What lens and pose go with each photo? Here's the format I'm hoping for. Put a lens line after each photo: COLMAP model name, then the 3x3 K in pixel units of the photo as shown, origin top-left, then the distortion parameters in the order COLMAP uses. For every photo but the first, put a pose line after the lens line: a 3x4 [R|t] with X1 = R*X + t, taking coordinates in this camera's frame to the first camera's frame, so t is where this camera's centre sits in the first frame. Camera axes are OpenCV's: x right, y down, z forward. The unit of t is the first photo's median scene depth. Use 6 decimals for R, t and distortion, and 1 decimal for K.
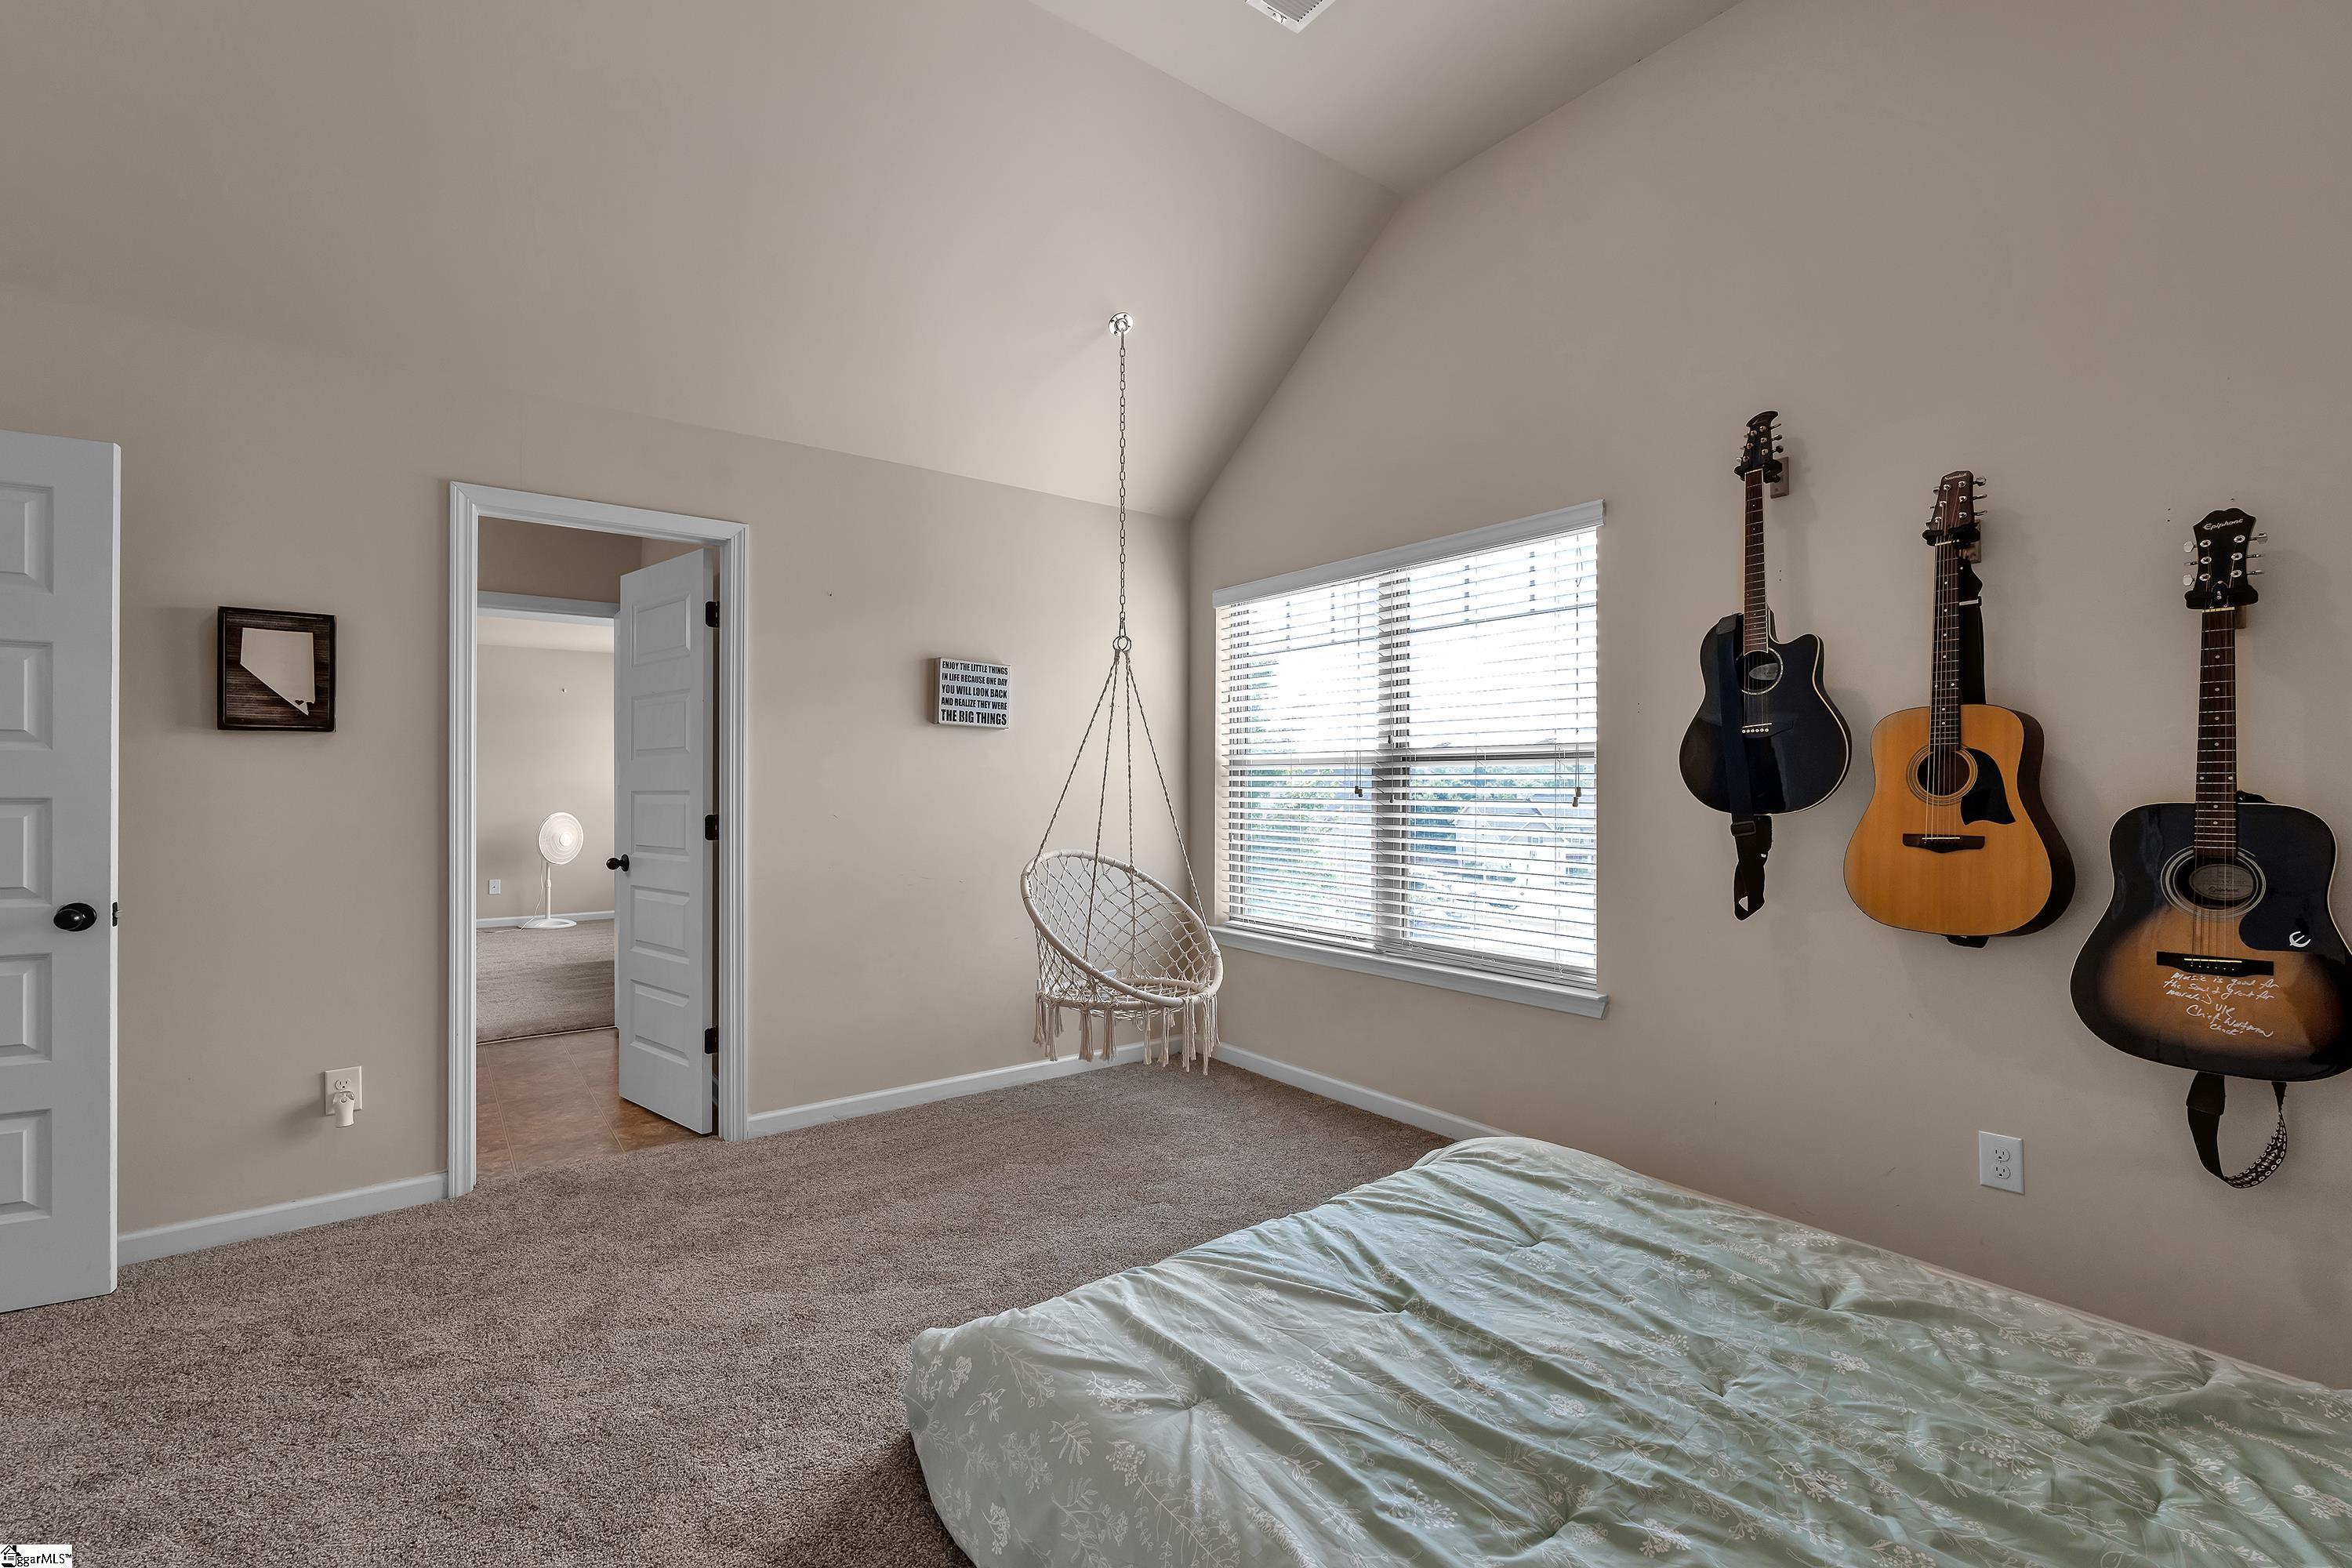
lens RADIAL K [[1028.4, 0, 1175.0], [0, 1028.4, 788.2], [0, 0, 1]] dist [-0.005038, 0.000603]
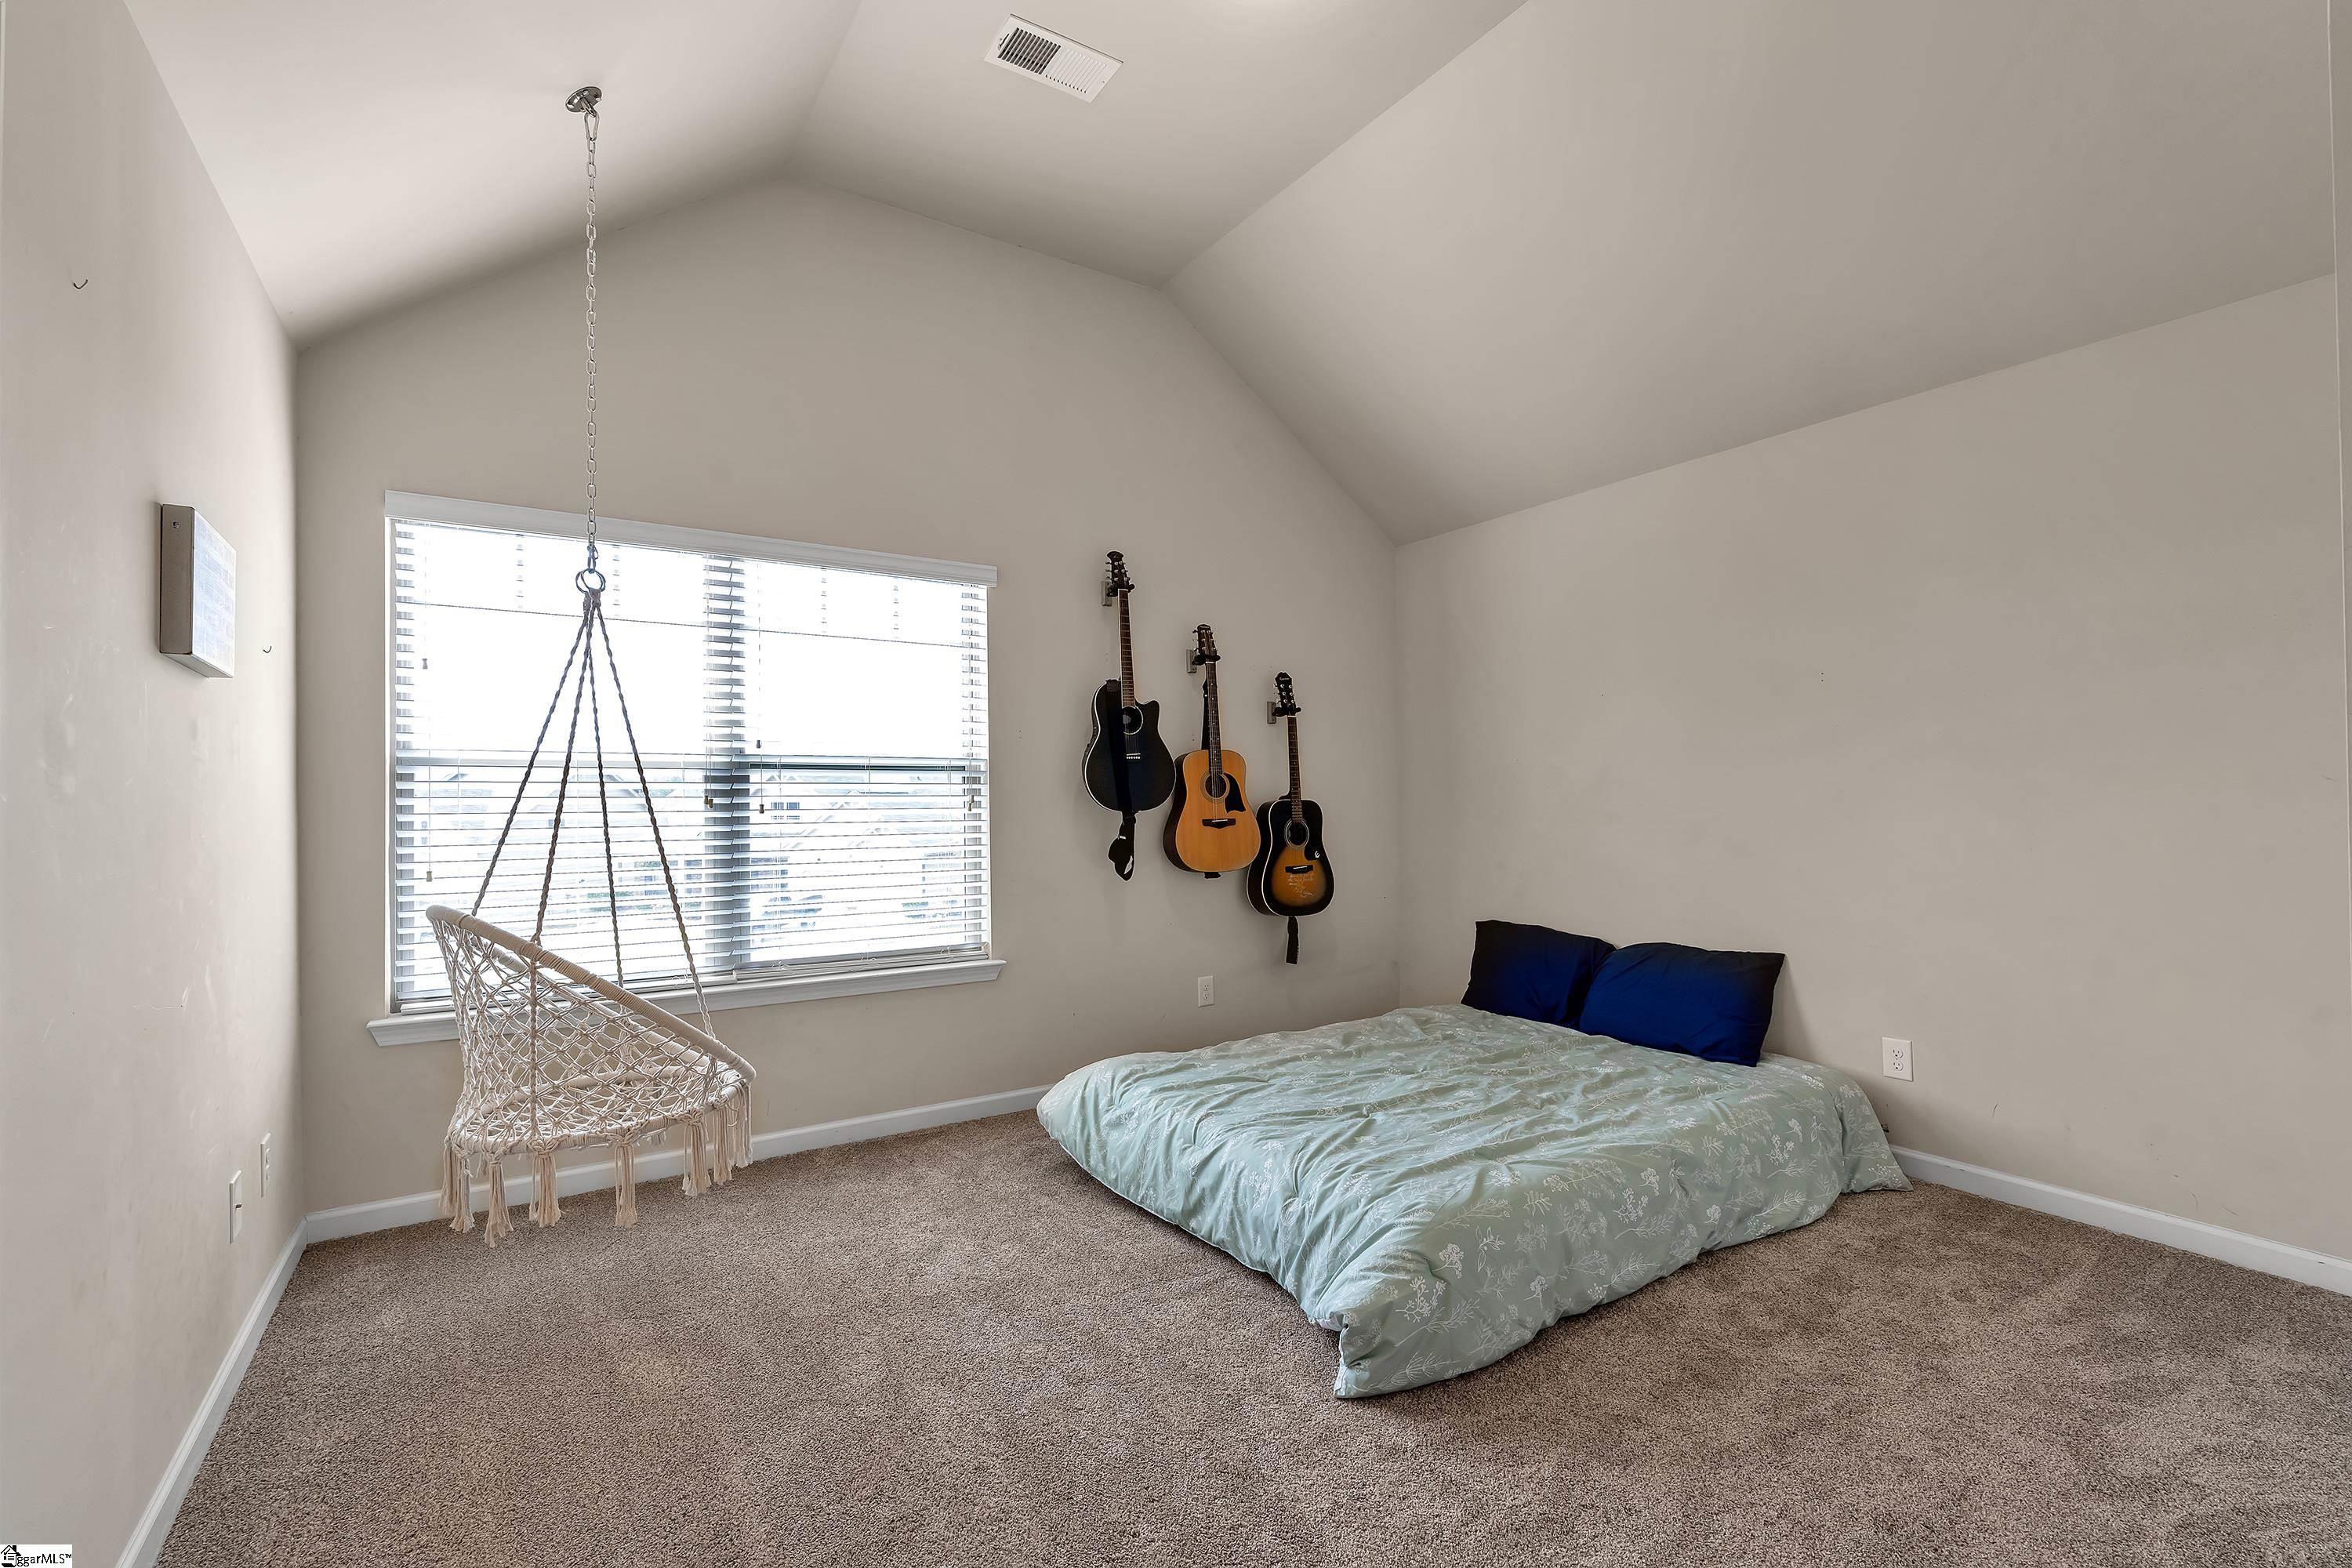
lens RADIAL K [[1028.4, 0, 1175.0], [0, 1028.4, 788.2], [0, 0, 1]] dist [-0.005038, 0.000603]
pose [[0.068462, 0.003835, 0.997646, -1.124628], [0.007776, 0.999960, -0.004378, -0.002993], [-0.997623, 0.008057, 0.068430, 0.941262]]
